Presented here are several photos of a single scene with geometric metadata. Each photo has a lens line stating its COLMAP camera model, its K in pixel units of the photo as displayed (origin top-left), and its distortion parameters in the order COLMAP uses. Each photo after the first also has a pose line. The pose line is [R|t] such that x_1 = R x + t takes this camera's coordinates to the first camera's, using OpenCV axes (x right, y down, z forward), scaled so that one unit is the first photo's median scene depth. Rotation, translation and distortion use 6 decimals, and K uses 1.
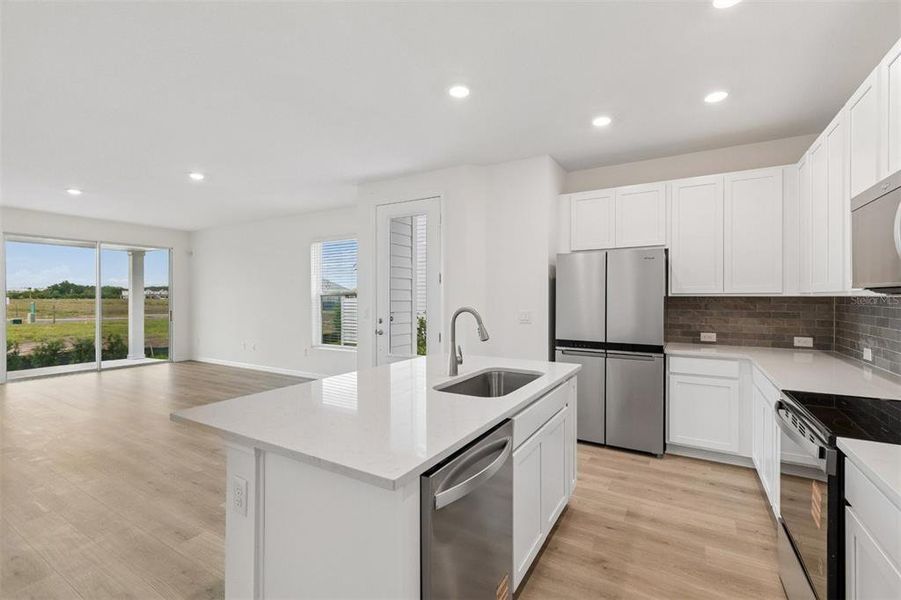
lens RADIAL K [[397.5, 0, 453.4], [0, 397.5, 298.8], [0, 0, 1]] dist [0.003889, -0.003228]
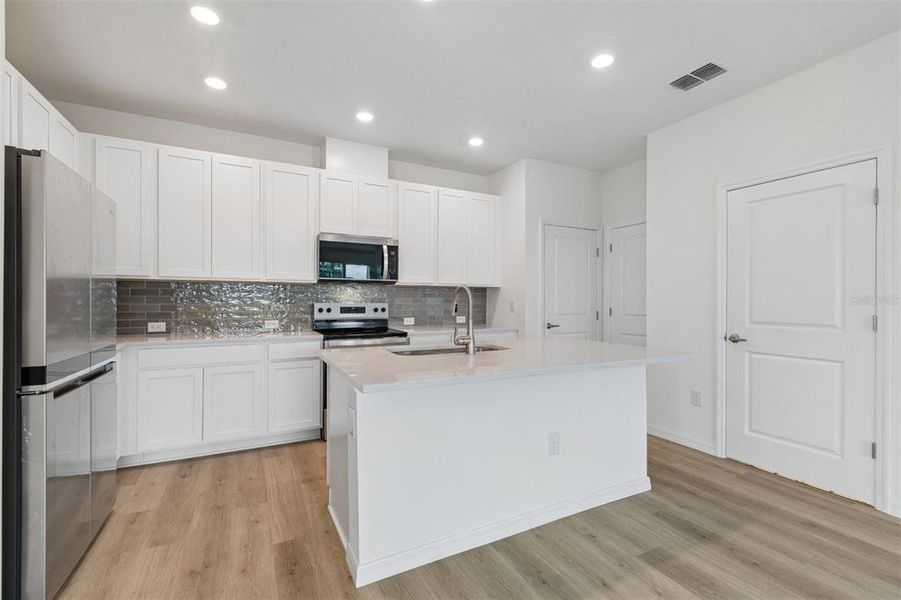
lens RADIAL K [[397.5, 0, 451.8], [0, 397.5, 296.9], [0, 0, 1]] dist [0.003889, -0.003228]
pose [[-0.854289, 0.000293, 0.519798, -0.290930], [-0.002454, 0.999986, -0.004597, 0.034400], [-0.519793, -0.005203, -0.854277, 1.144149]]
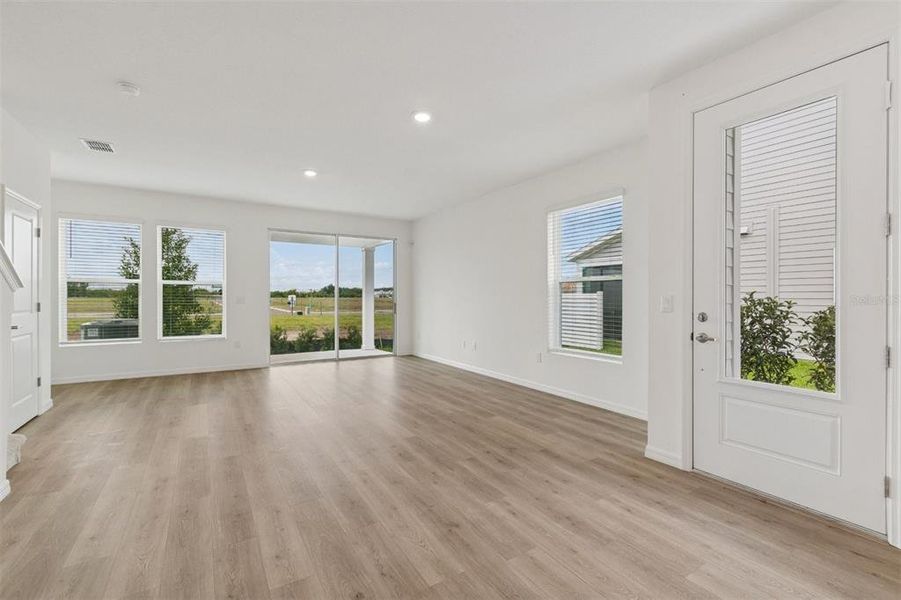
lens RADIAL K [[397.5, 0, 452.1], [0, 397.5, 300.1], [0, 0, 1]] dist [0.003889, -0.003228]
pose [[0.888539, 0.004231, -0.458781, -0.305222], [-0.002240, 0.999986, 0.004886, 0.037429], [0.458795, -0.003314, 0.888536, 0.438009]]
